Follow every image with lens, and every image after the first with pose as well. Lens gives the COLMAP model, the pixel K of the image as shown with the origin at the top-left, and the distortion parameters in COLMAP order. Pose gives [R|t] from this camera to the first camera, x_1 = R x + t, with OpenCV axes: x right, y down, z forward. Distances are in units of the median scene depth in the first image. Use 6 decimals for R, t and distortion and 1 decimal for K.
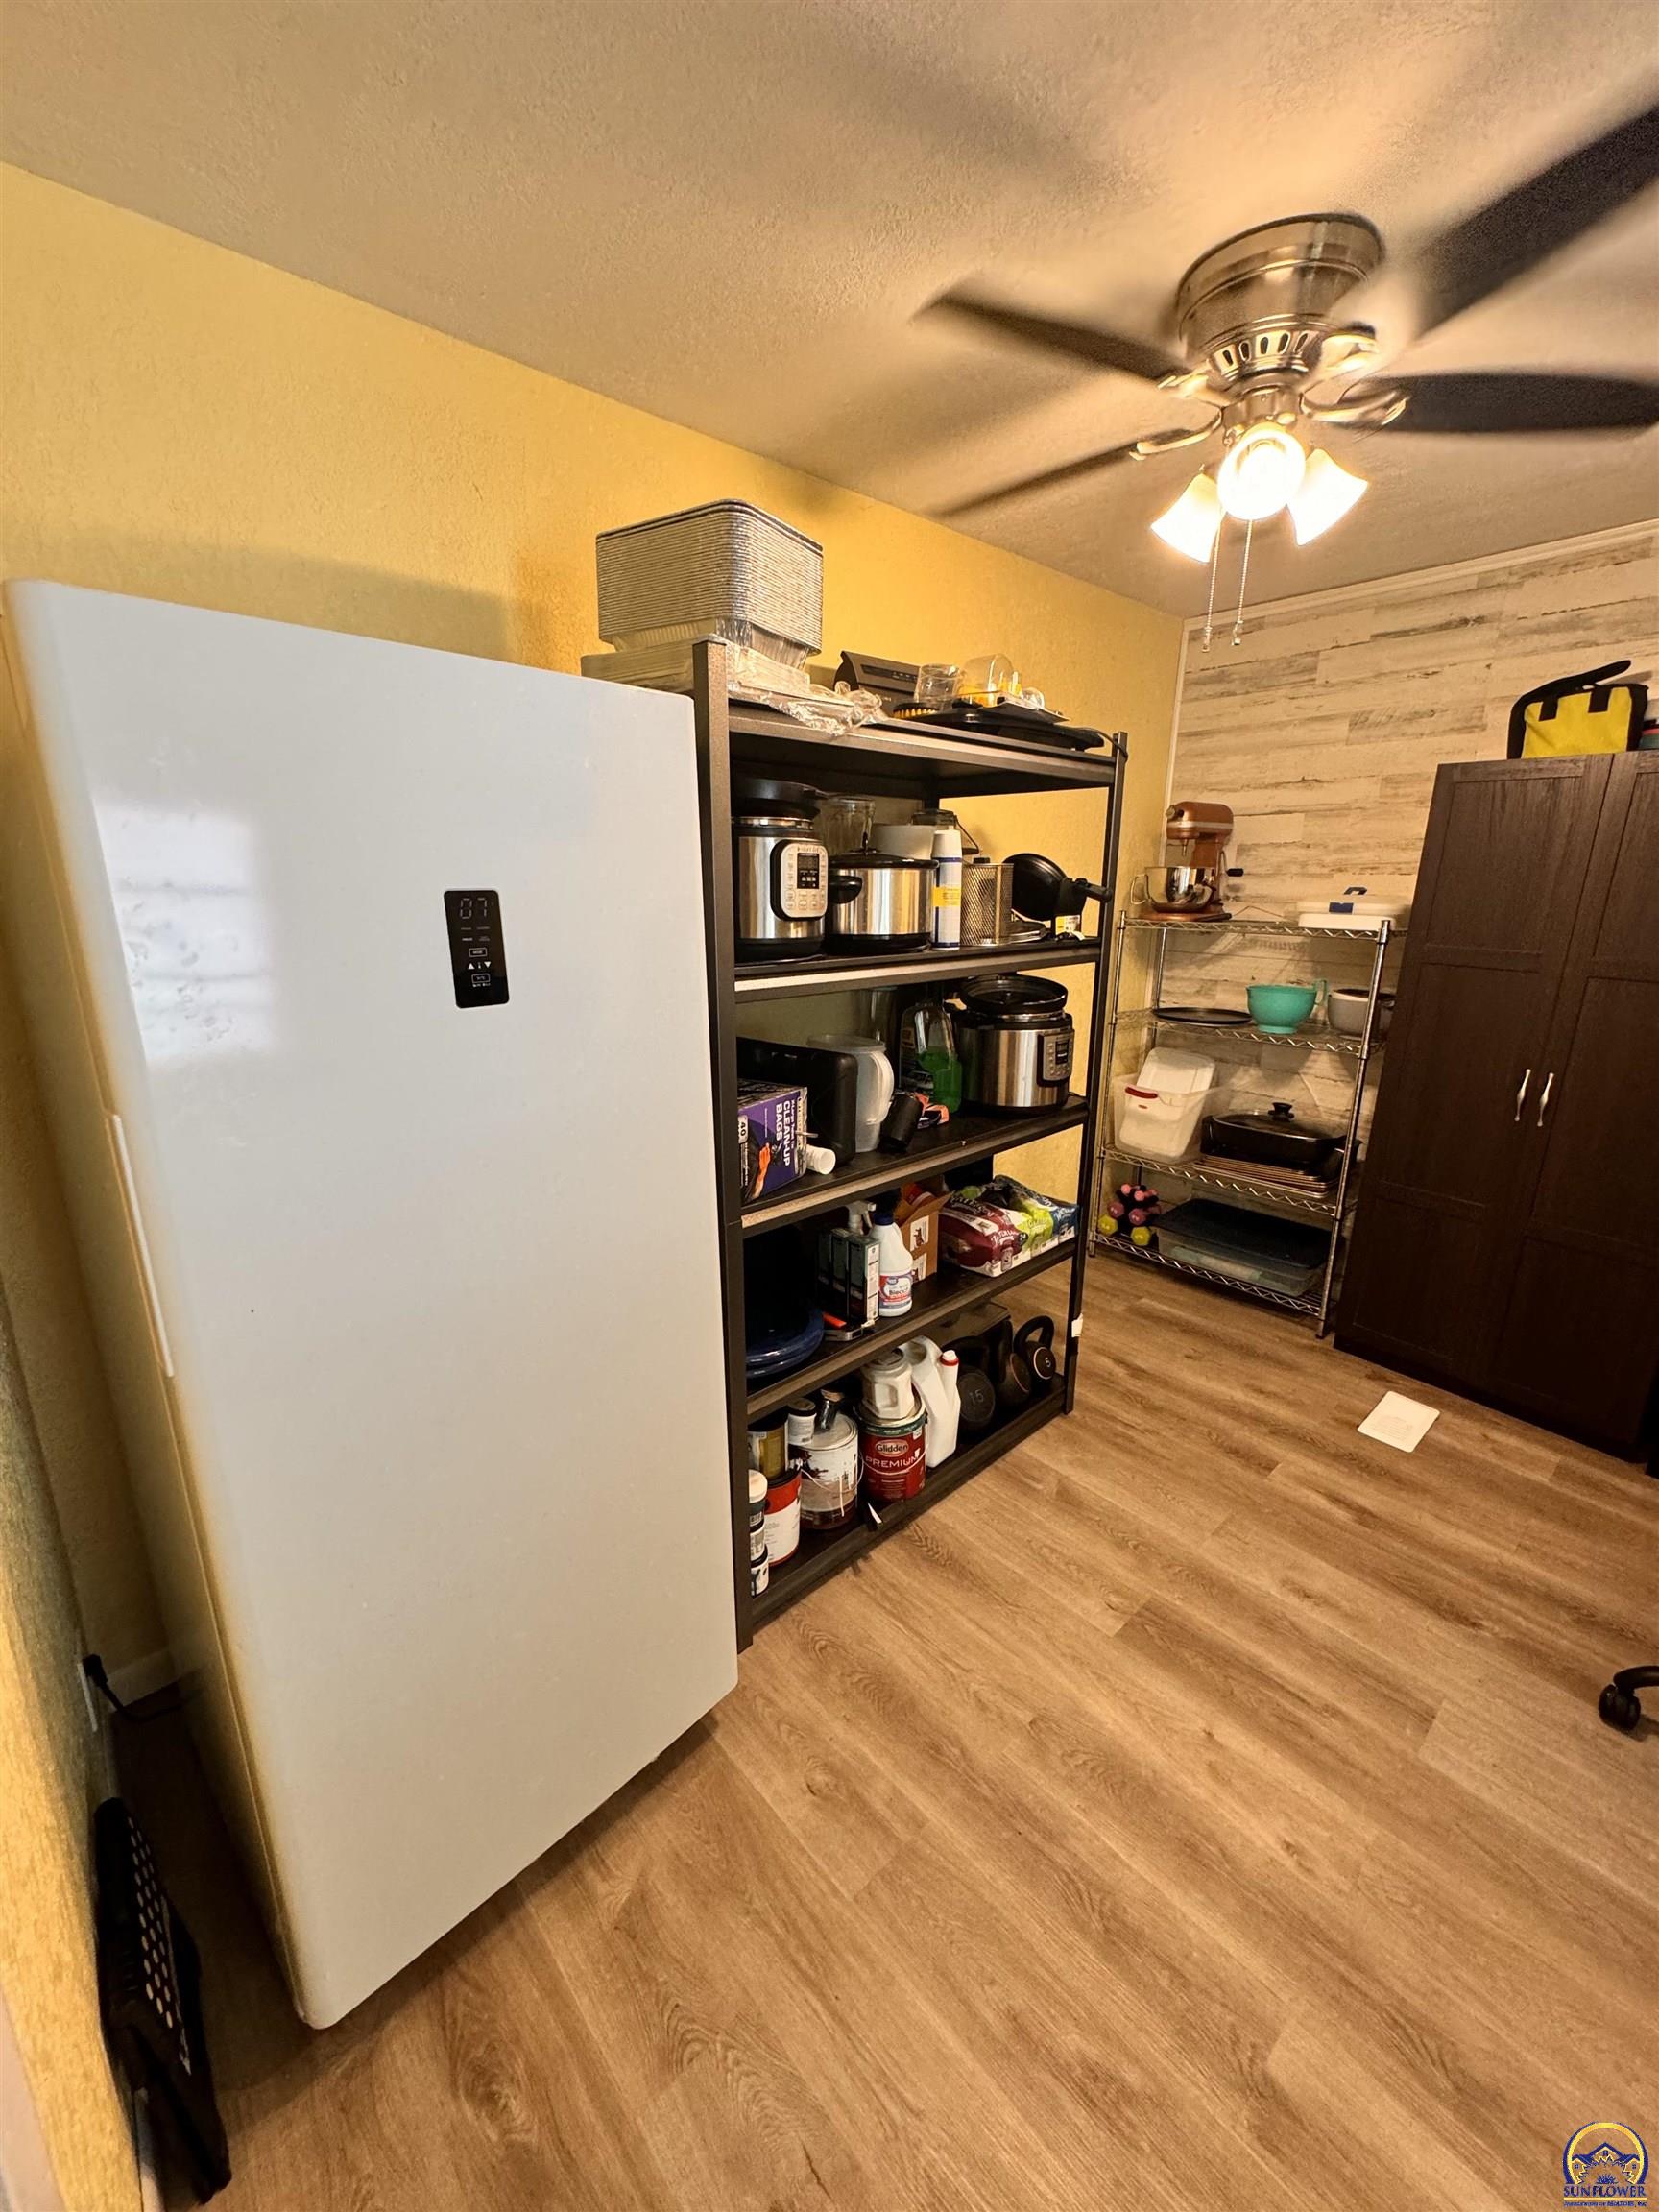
lens RADIAL K [[879.9, 0, 829.5], [0, 879.9, 1106.0], [0, 0, 1]] dist [-0.002760, 0.000066]
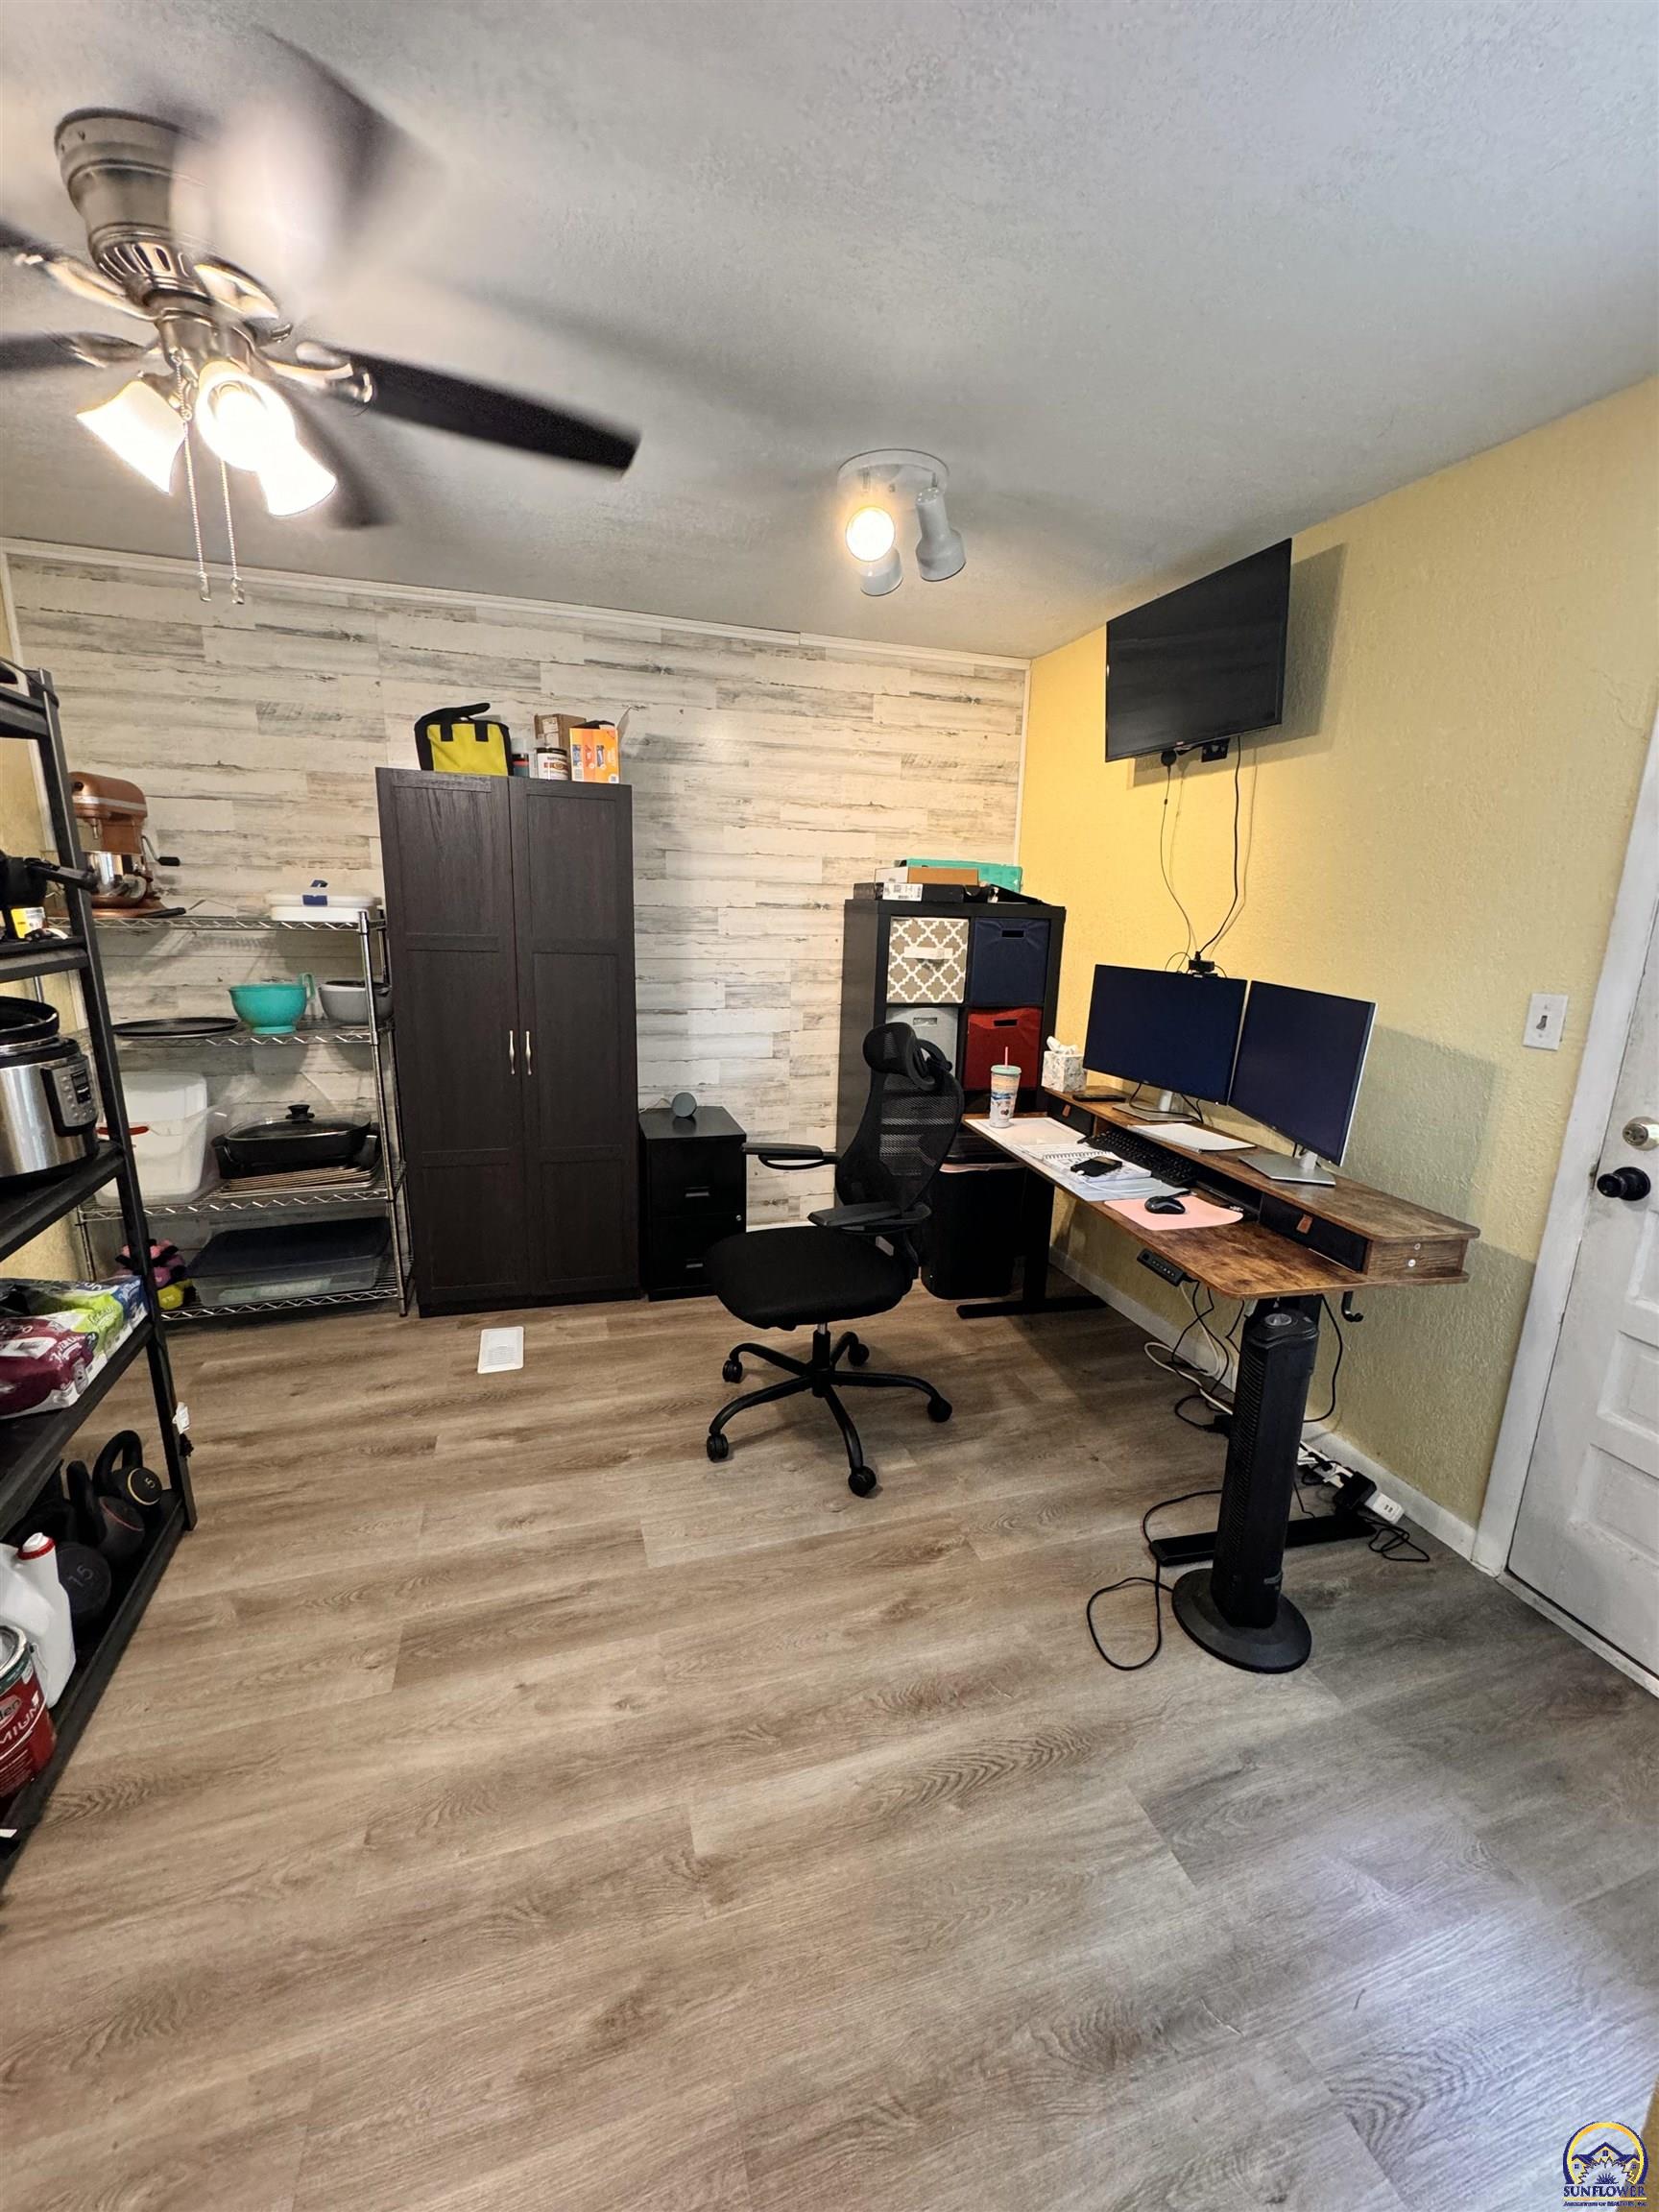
lens RADIAL K [[879.9, 0, 829.5], [0, 879.9, 1106.0], [0, 0, 1]] dist [-0.002760, 0.000066]
pose [[0.405319, -0.207713, 0.890265, -0.130829], [0.209358, 0.969054, 0.130780, -0.007551], [-0.889880, 0.133377, 0.436262, 0.081434]]
